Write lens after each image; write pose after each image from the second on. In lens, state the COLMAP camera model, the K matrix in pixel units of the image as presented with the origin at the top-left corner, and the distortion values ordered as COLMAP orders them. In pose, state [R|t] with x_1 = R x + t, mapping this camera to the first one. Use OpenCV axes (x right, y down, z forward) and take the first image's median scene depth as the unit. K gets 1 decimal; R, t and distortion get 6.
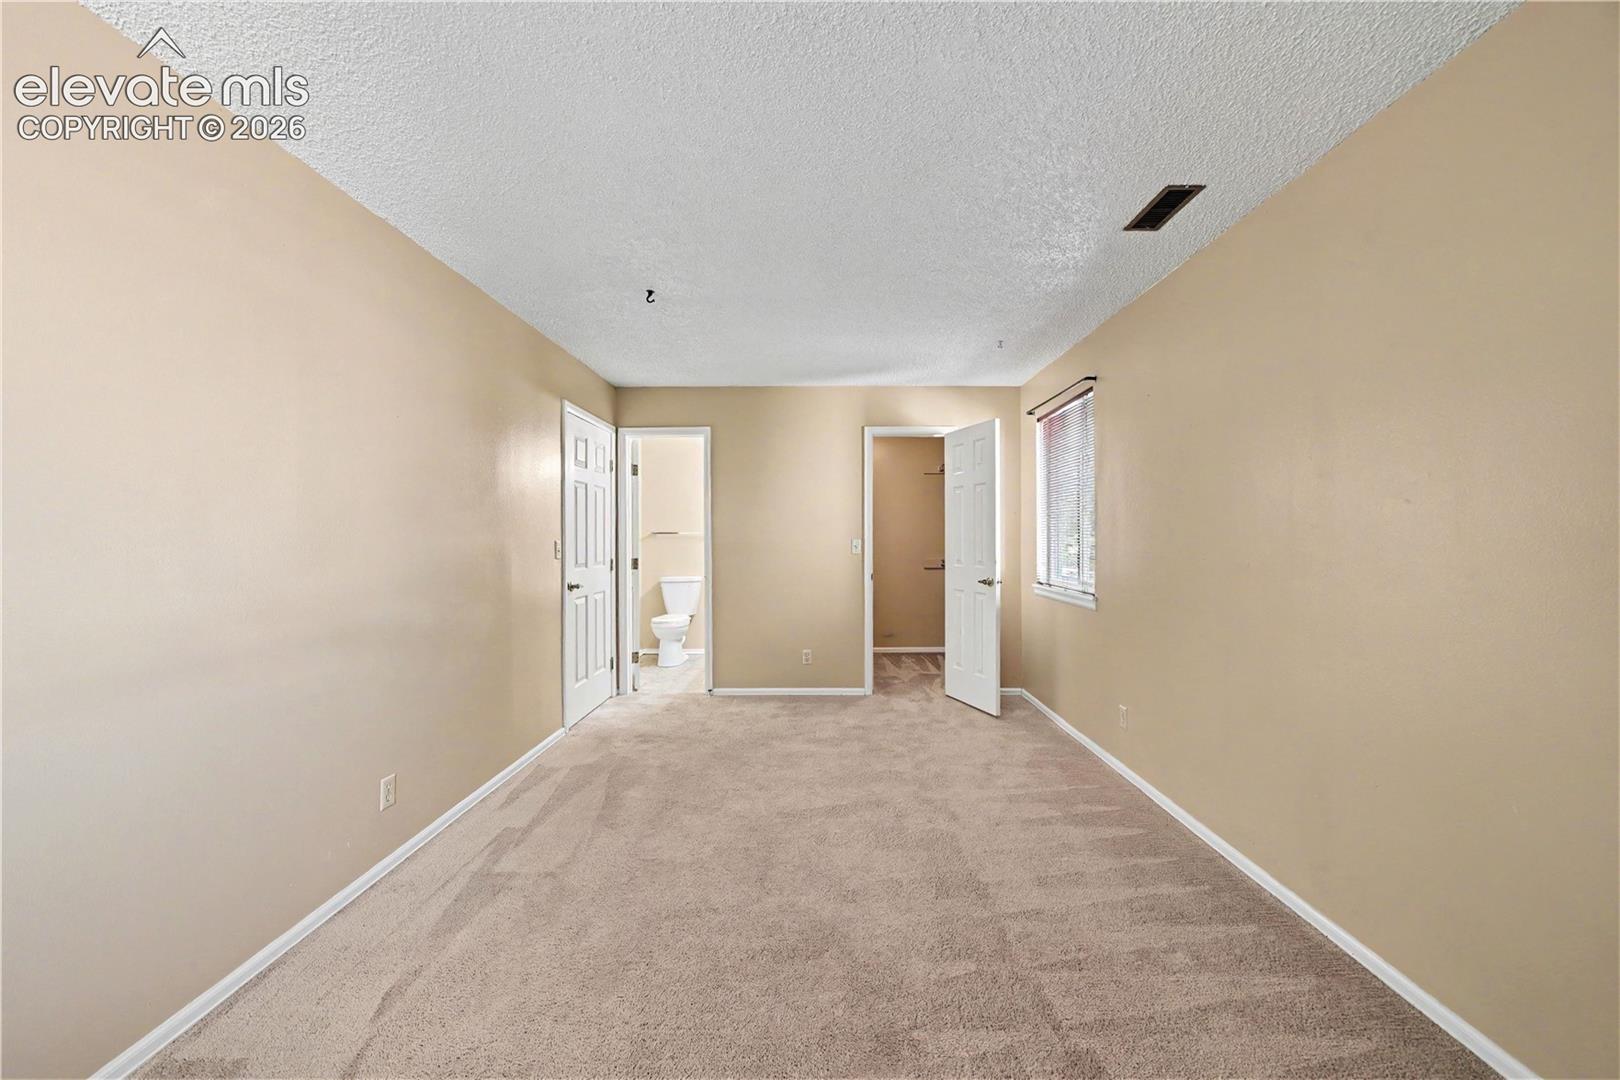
lens RADIAL K [[569.6, 0, 818.6], [0, 569.6, 536.3], [0, 0, 1]] dist [-0.022531, 0.002378]
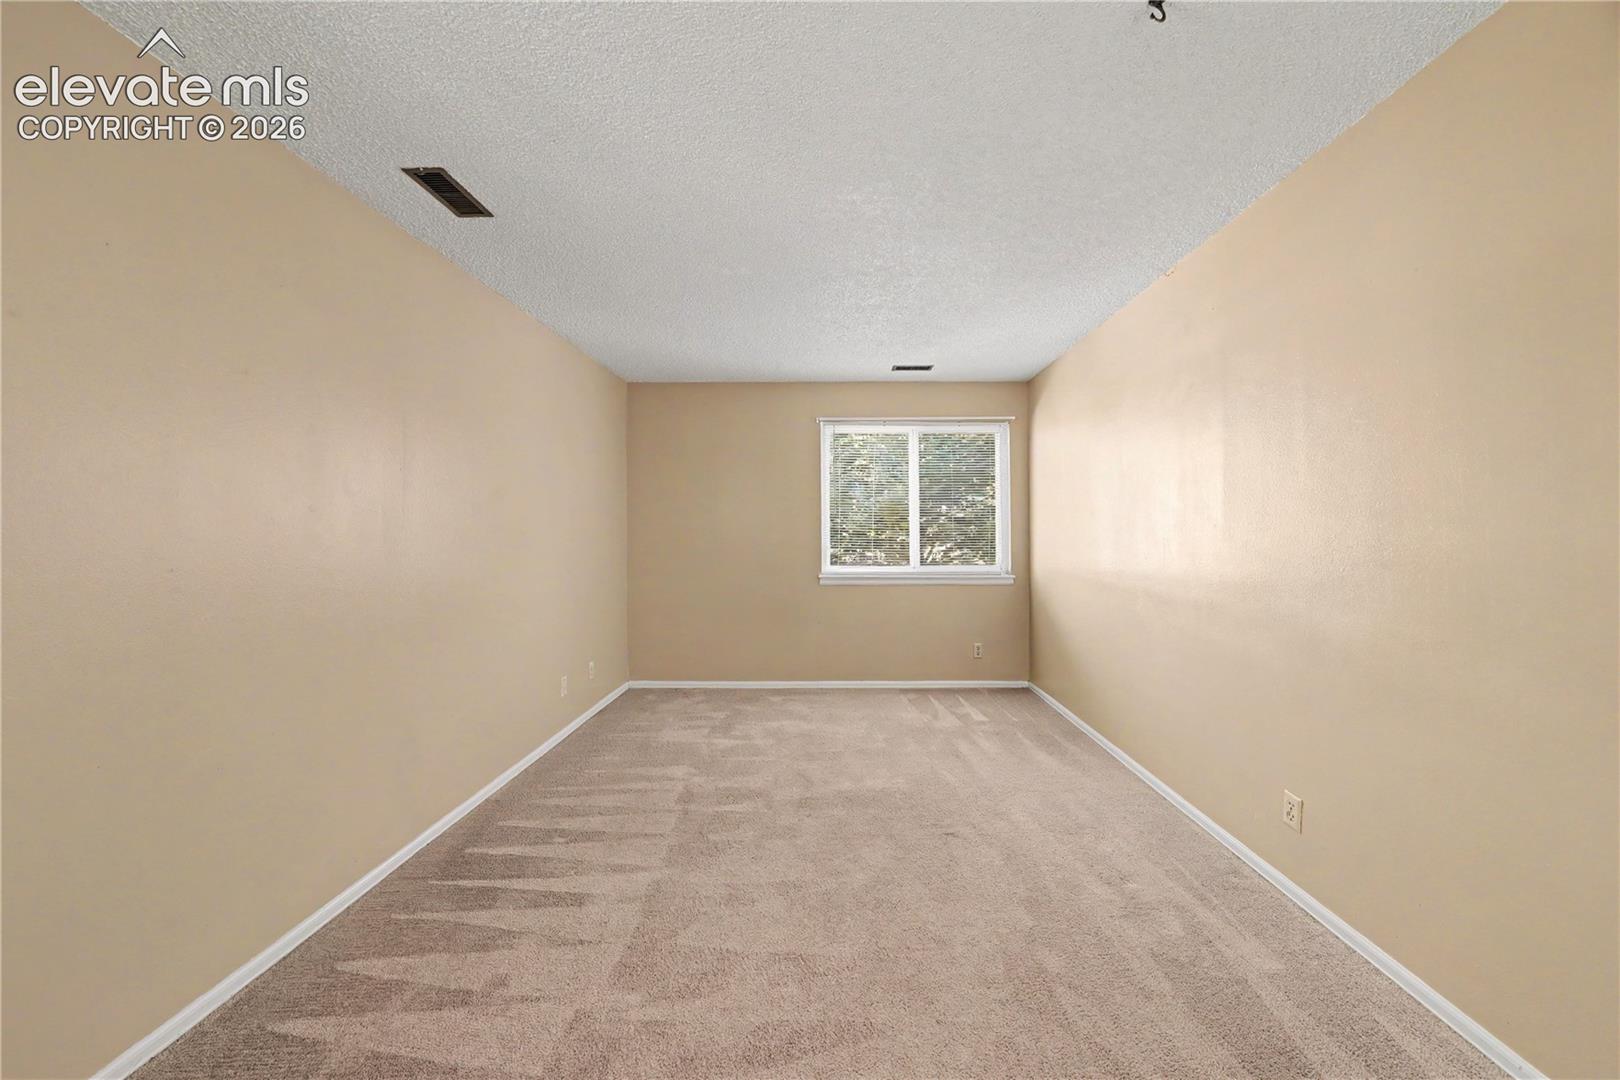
lens RADIAL K [[569.6, 0, 819.6], [0, 569.6, 524.3], [0, 0, 1]] dist [-0.022531, 0.002378]
pose [[-0.999942, 0.010582, -0.001931, -0.002400], [0.010599, 0.999900, -0.009368, -0.004628], [0.001831, -0.009388, -0.999954, 1.200414]]
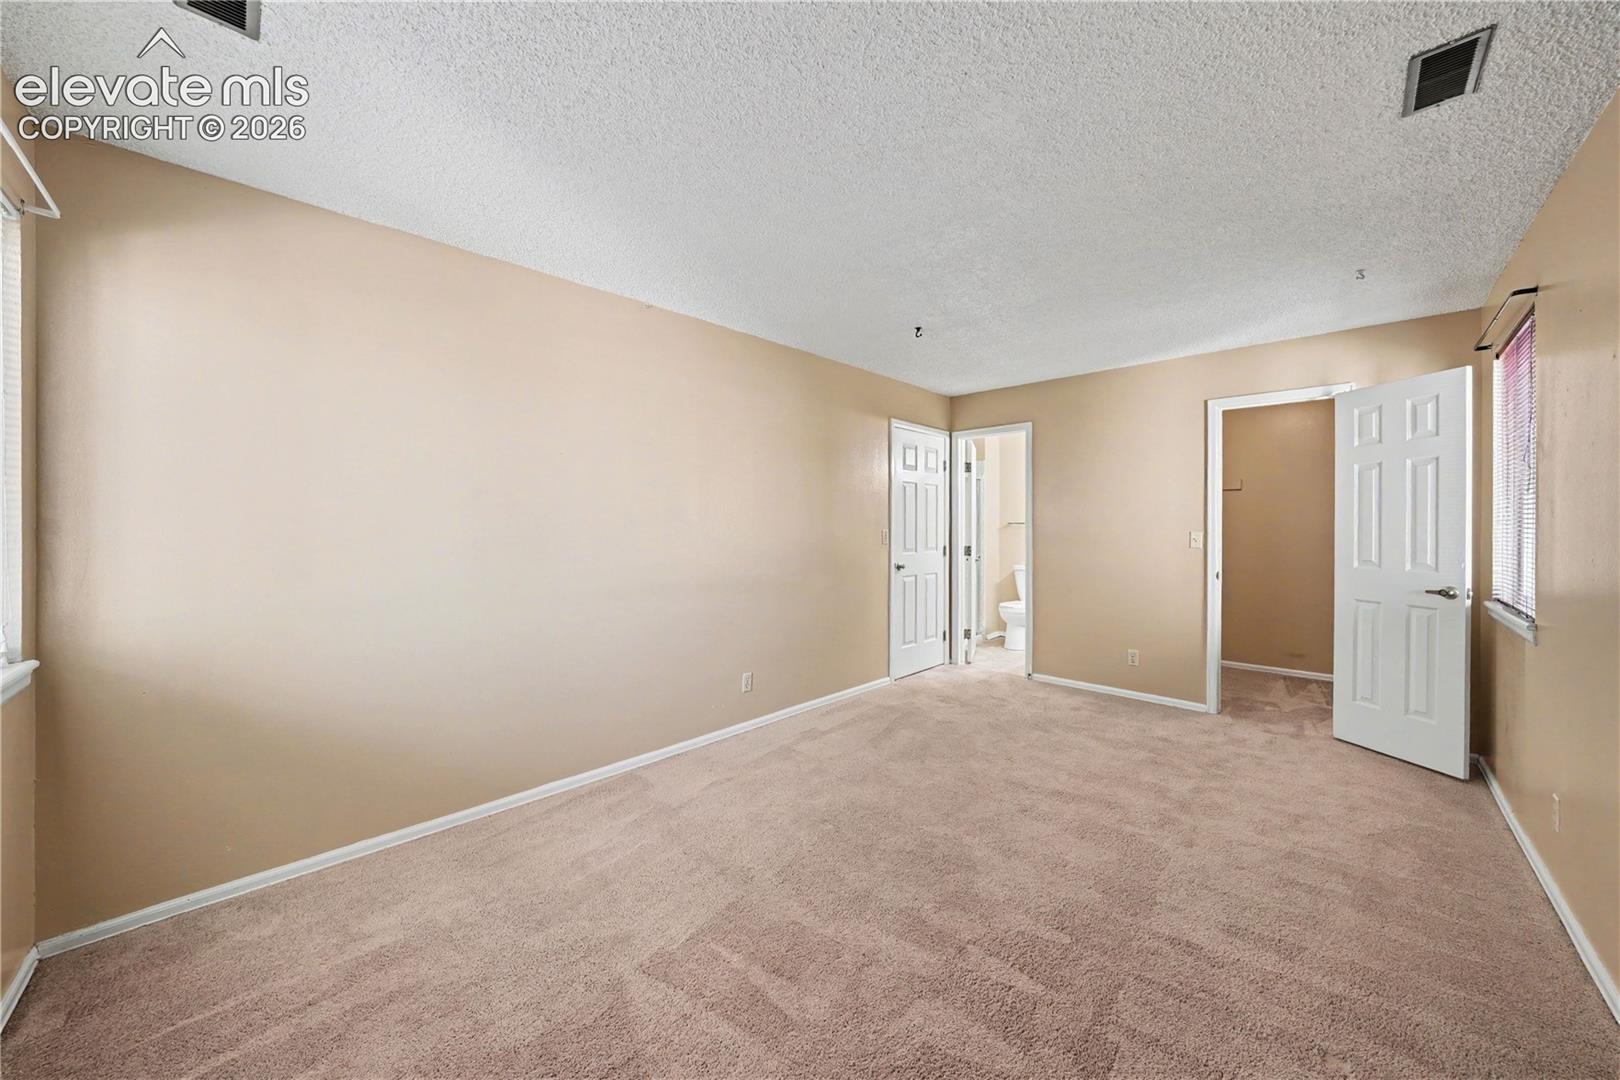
lens RADIAL K [[569.6, 0, 803.9], [0, 569.6, 523.9], [0, 0, 1]] dist [-0.022531, 0.002378]
pose [[0.712469, 0.002748, -0.701698, 0.325227], [-0.004941, 0.999987, -0.001101, -0.003344], [0.701686, 0.004252, 0.712473, -0.044793]]
